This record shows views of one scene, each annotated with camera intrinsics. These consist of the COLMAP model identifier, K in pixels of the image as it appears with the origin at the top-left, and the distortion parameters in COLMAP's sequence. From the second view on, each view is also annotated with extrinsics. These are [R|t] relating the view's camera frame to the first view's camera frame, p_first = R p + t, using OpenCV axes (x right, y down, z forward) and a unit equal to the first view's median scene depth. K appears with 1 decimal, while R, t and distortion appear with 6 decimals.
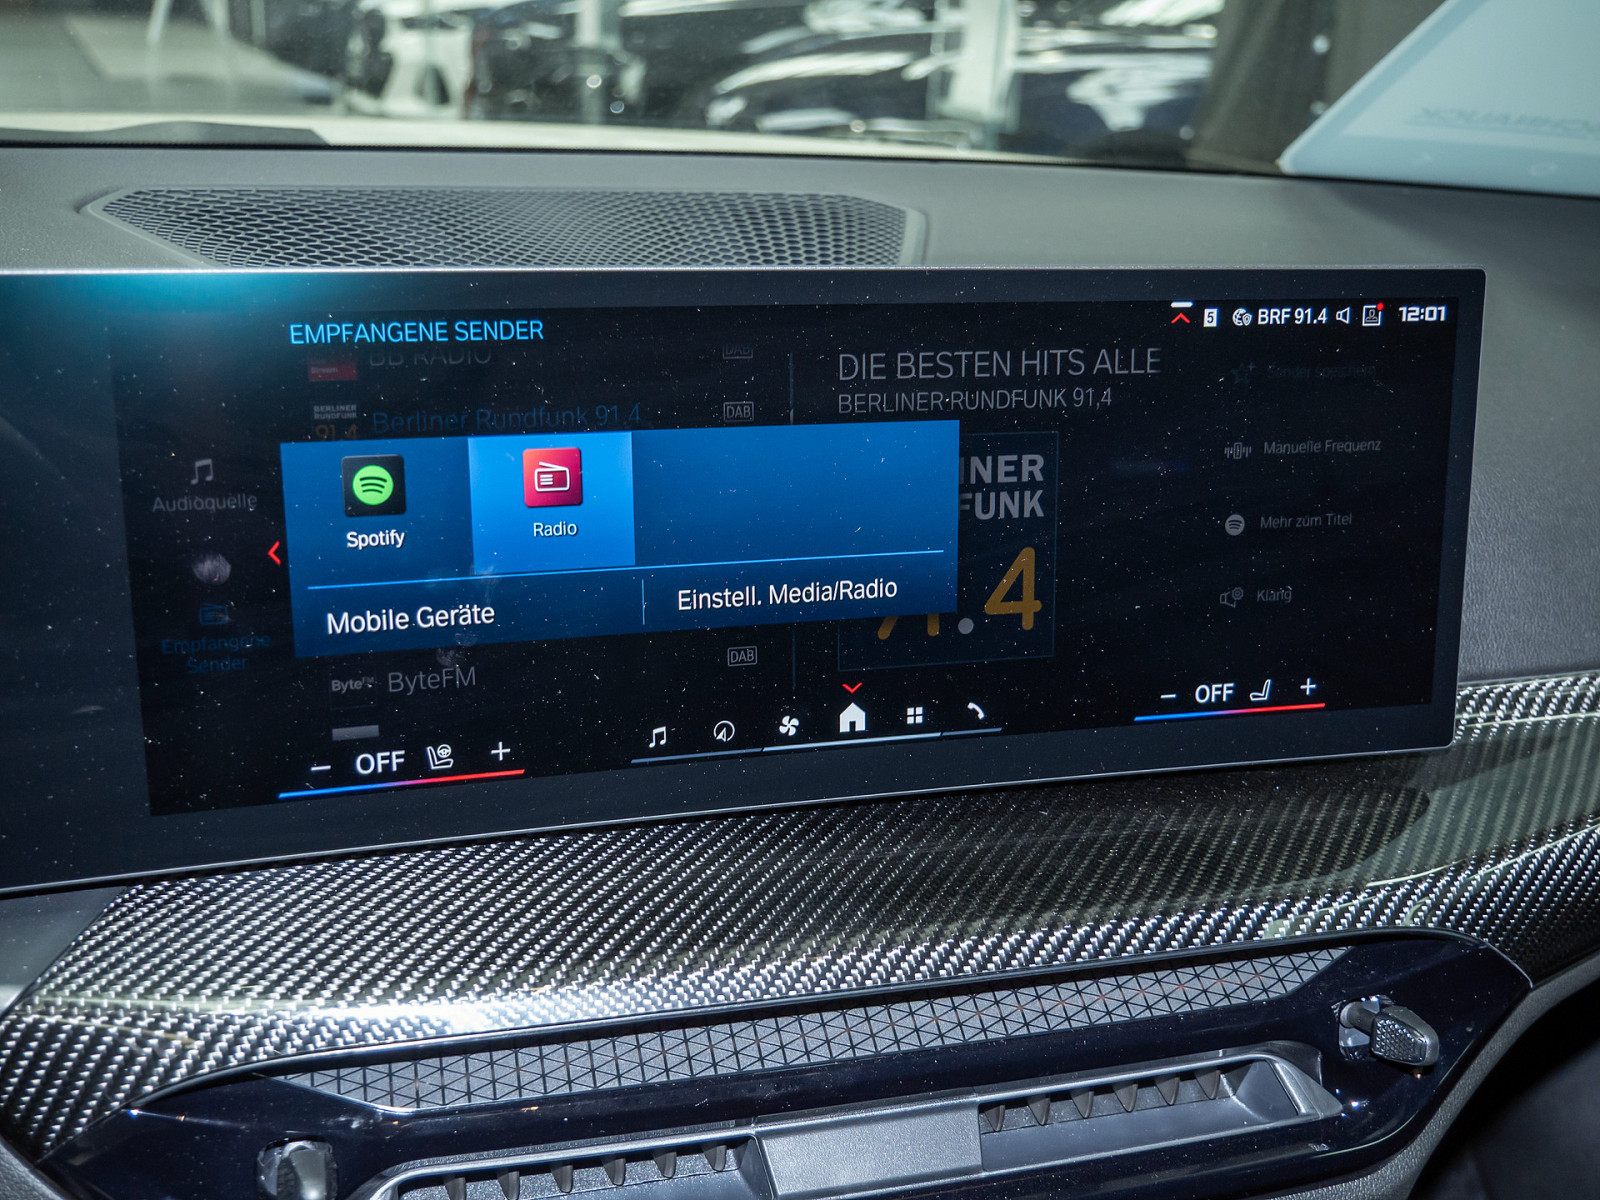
lens RADIAL K [[1624.0, 0, 800.0], [0, 1624.0, 600.0], [0, 0, 1]] dist [0.002973, -0.005431]
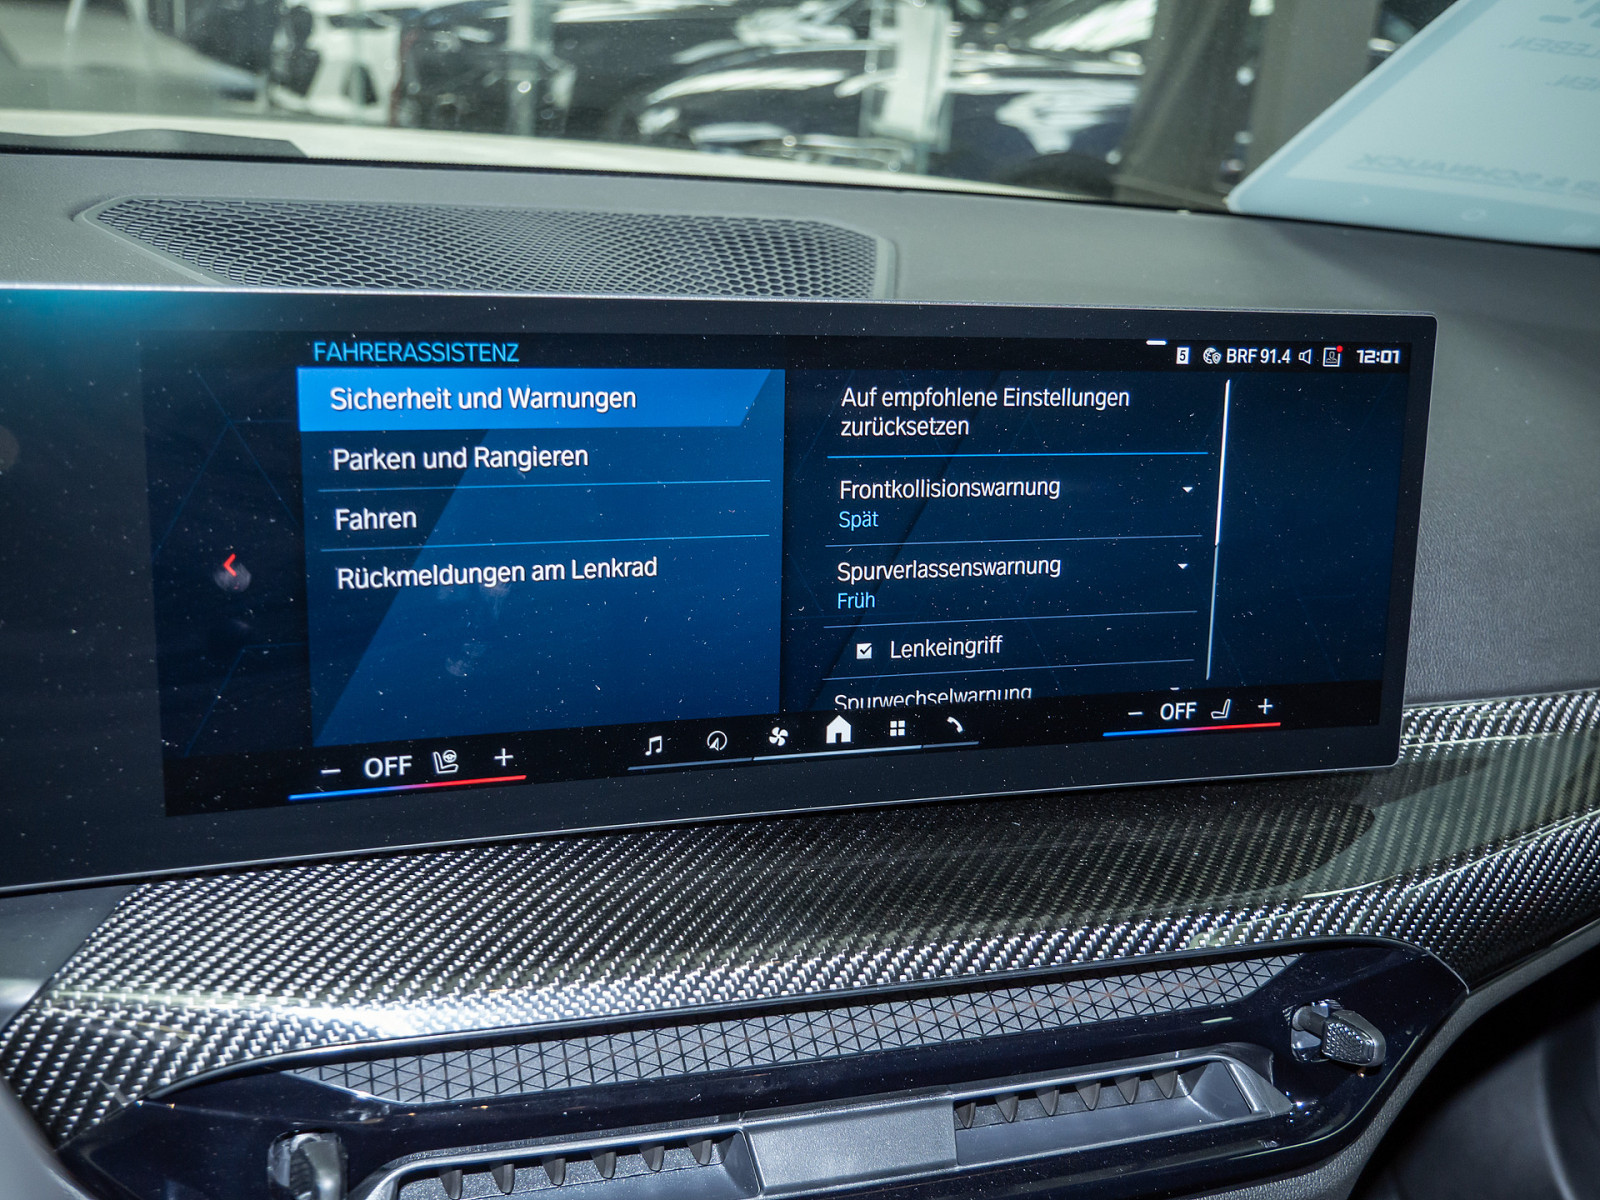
lens RADIAL K [[1624.0, 0, 800.0], [0, 1624.0, 600.0], [0, 0, 1]] dist [0.002973, -0.005431]
pose [[0.998559, 0.018300, 0.050446, -0.047702], [-0.017957, 0.999813, -0.007239, -0.003075], [-0.050569, 0.006323, 0.998701, -0.041772]]
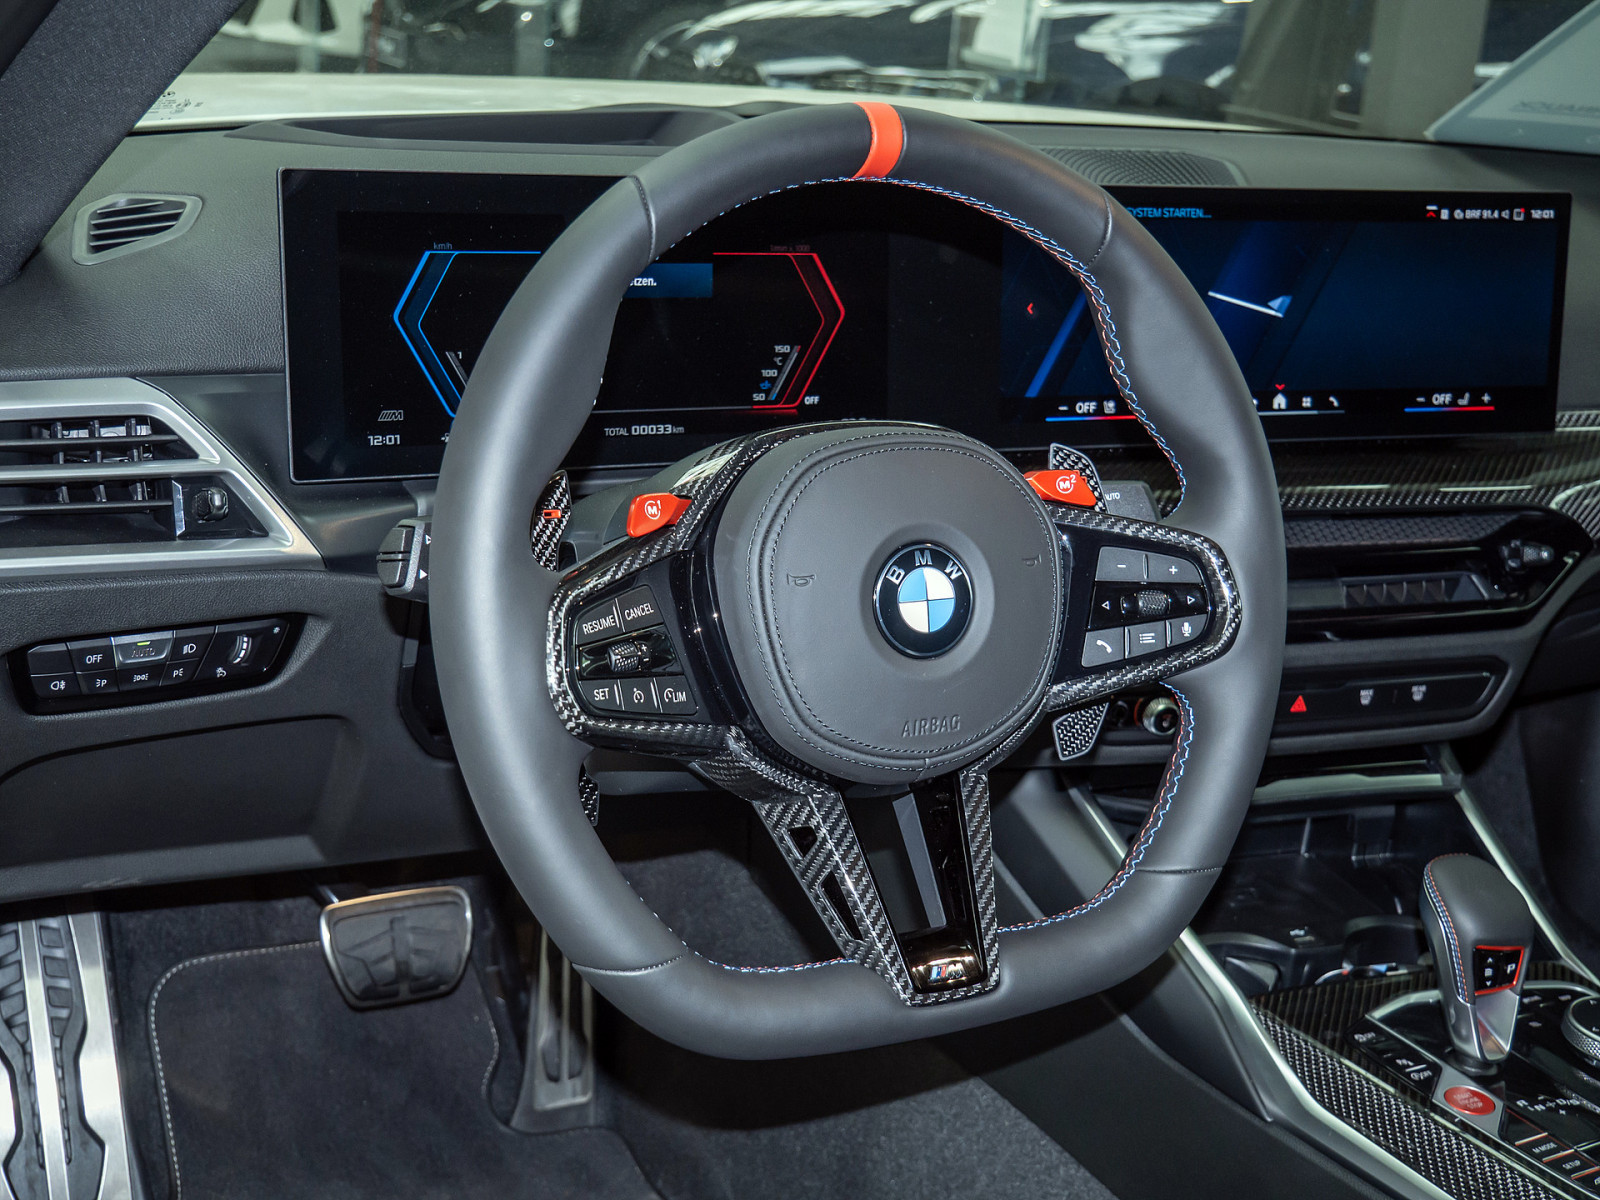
lens RADIAL K [[1959.6, 0, 811.4], [0, 1959.6, 617.3], [0, 0, 1]] dist [-0.012792, 0.075979]
pose [[0.998495, 0.000416, 0.054845, -0.729854], [-0.000010, 0.999973, -0.007398, 0.379909], [-0.054847, 0.007387, 0.998467, -1.535729]]
